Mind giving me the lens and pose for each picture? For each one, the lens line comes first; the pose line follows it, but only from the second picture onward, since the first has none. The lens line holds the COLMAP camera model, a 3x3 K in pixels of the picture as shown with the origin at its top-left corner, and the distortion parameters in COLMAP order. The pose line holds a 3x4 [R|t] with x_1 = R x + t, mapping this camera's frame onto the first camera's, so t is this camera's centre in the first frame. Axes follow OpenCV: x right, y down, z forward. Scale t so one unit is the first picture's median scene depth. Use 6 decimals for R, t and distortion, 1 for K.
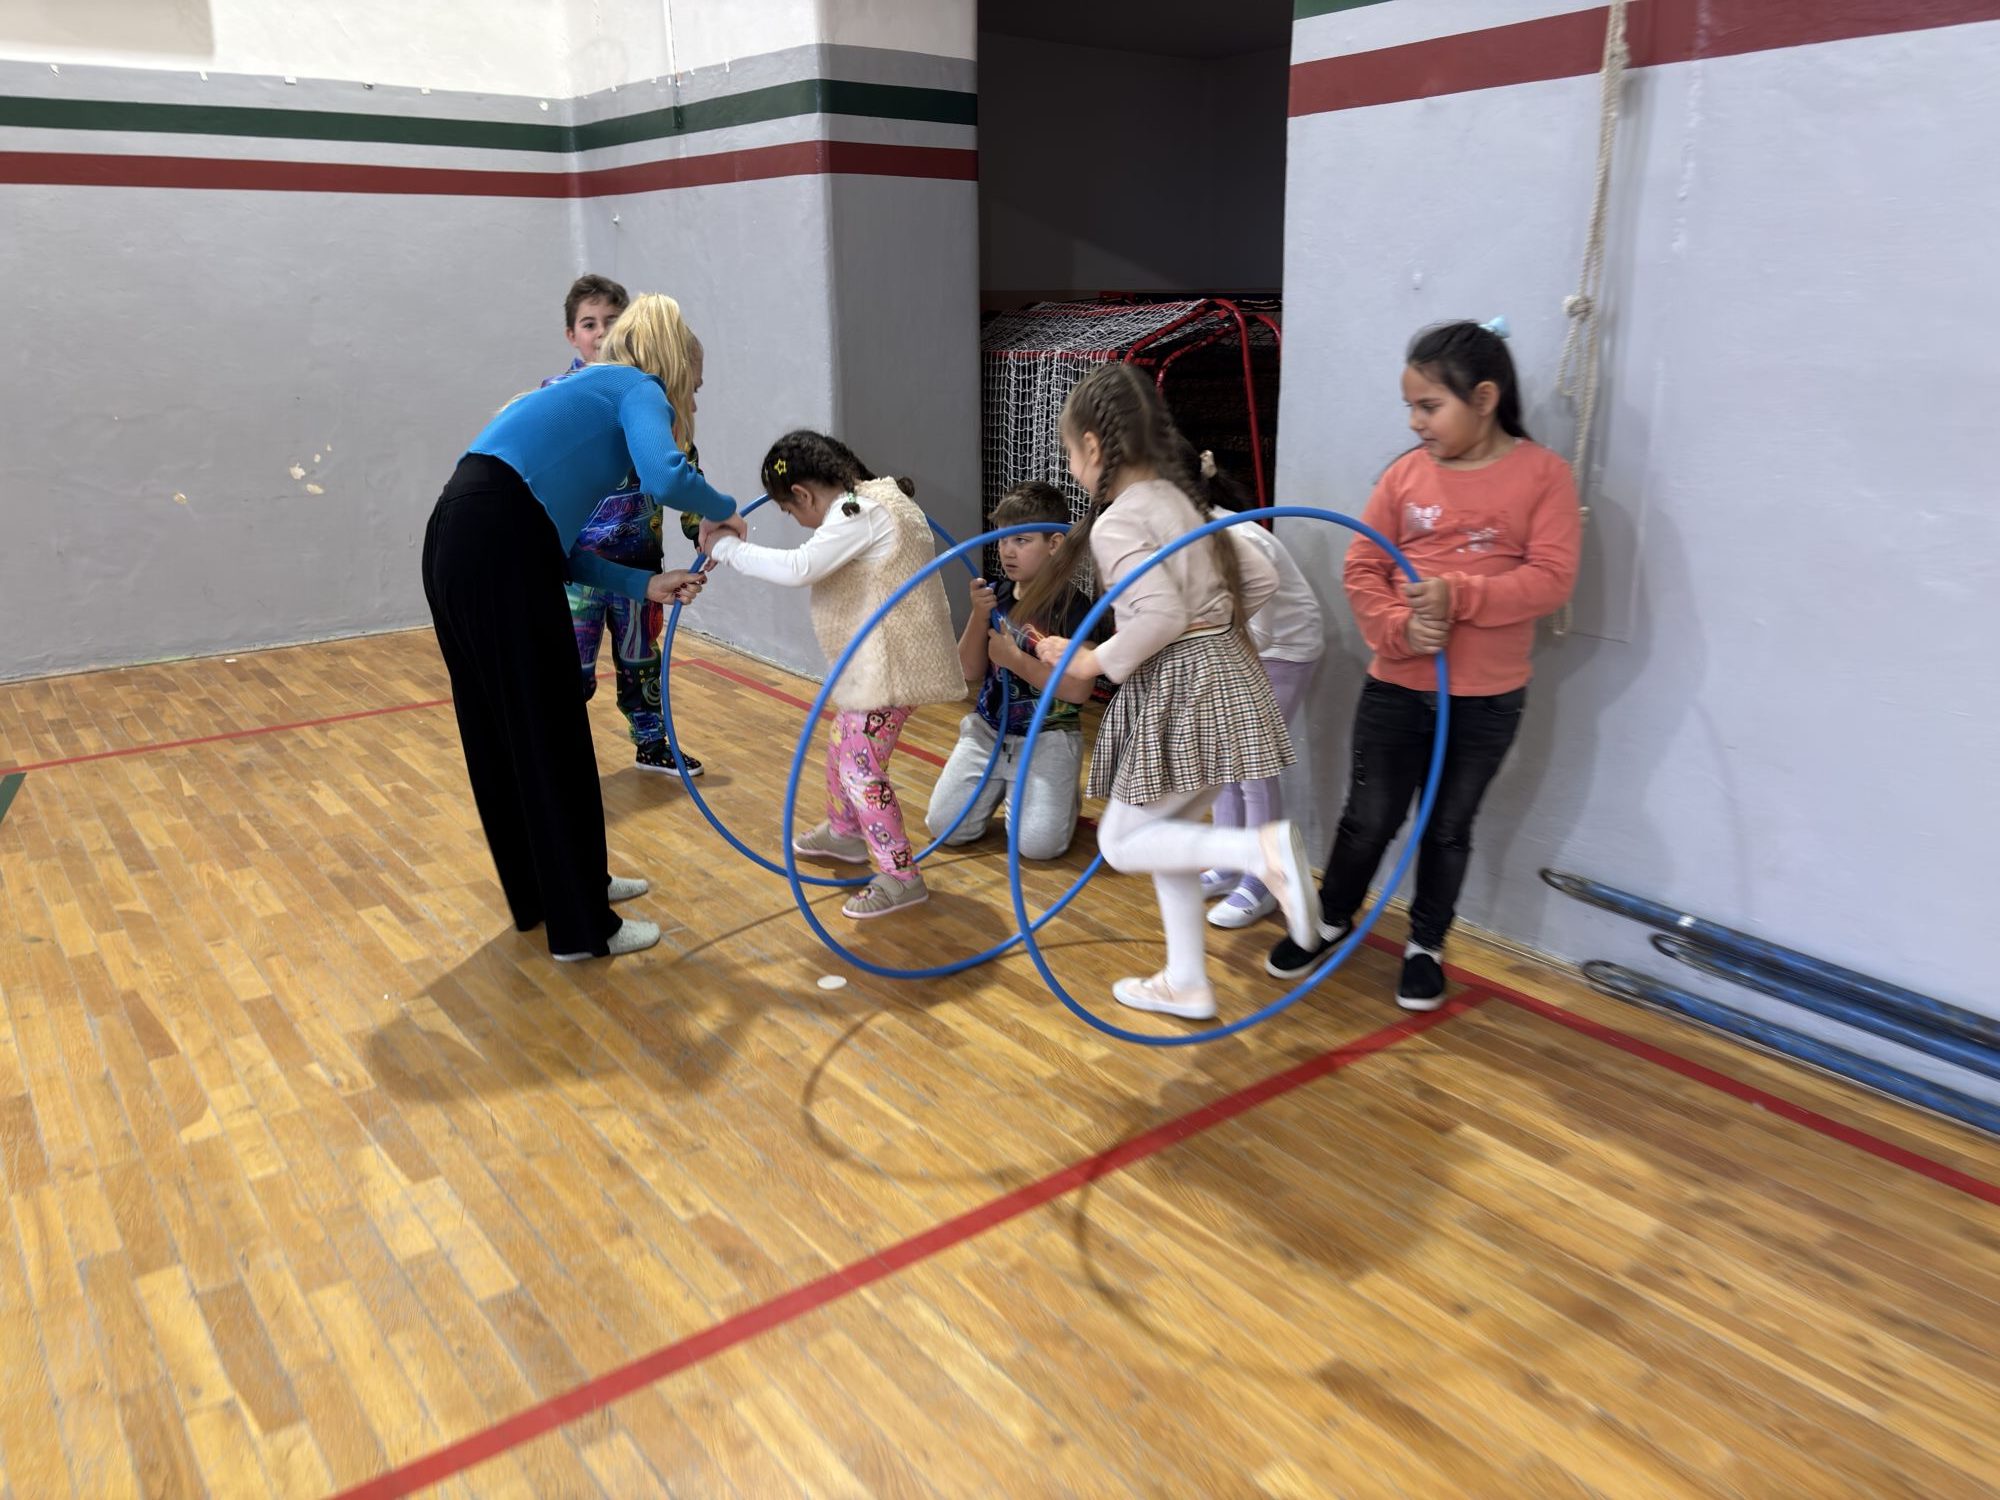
lens RADIAL K [[1510.7, 0, 1000.0], [0, 1510.7, 750.0], [0, 0, 1]] dist [-0.032981, -0.010629]
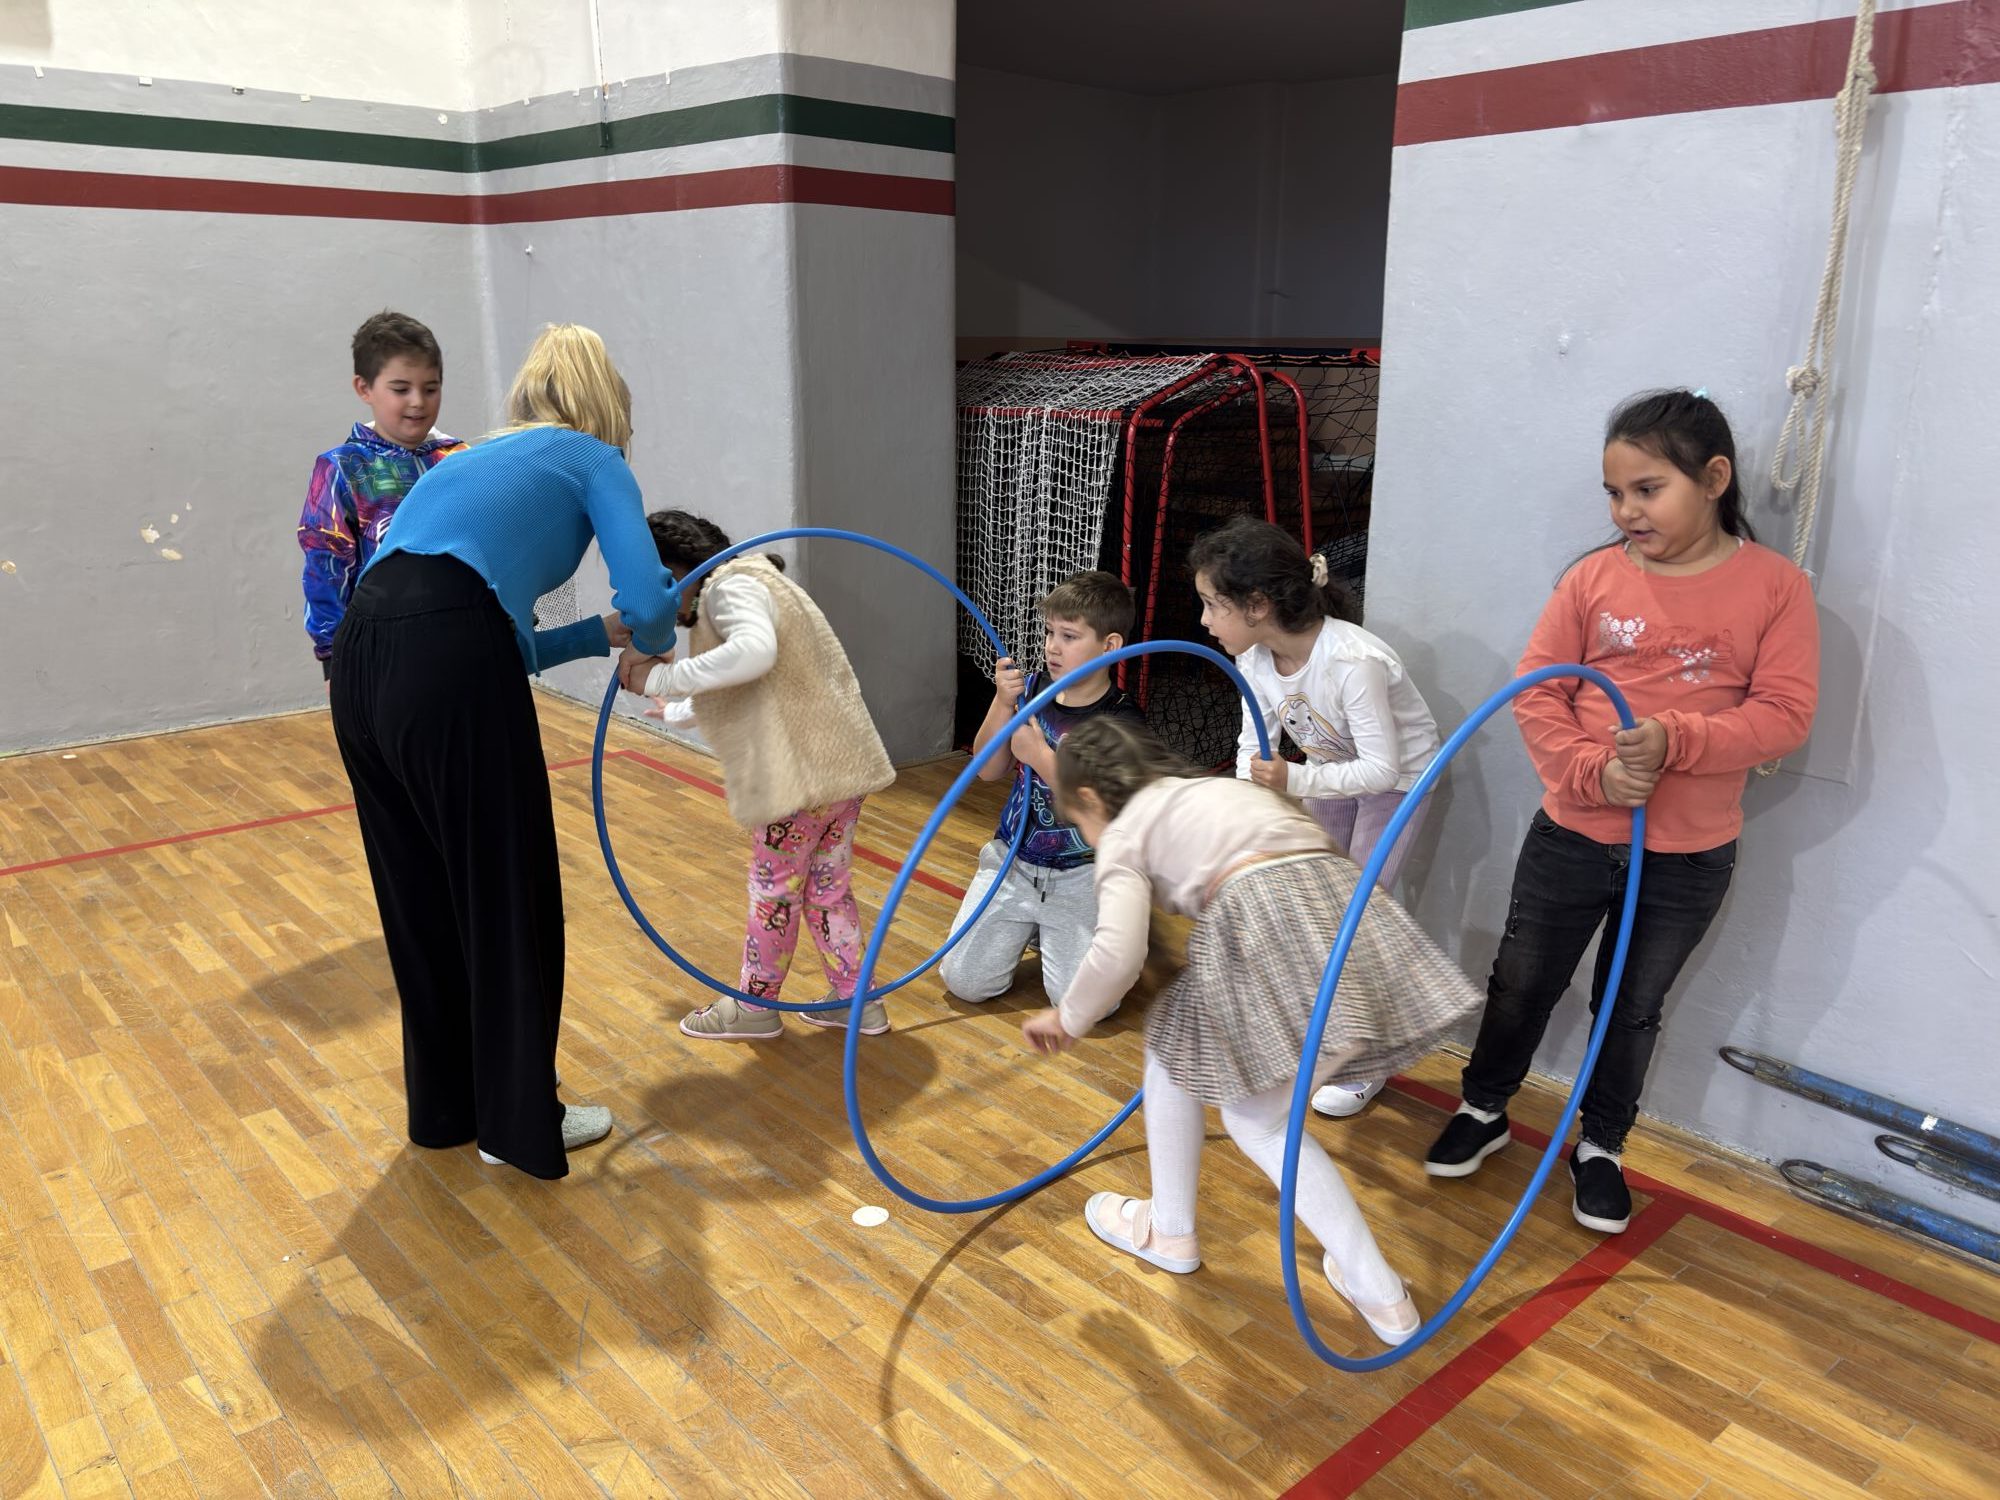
lens RADIAL K [[1490.7, 0, 1000.0], [0, 1490.7, 750.0], [0, 0, 1]] dist [0.000470, -0.045051]
pose [[0.996128, -0.009428, 0.087405, -0.094806], [0.011231, 0.999734, -0.020156, -0.063571], [-0.087192, 0.021060, 0.995969, 0.180314]]
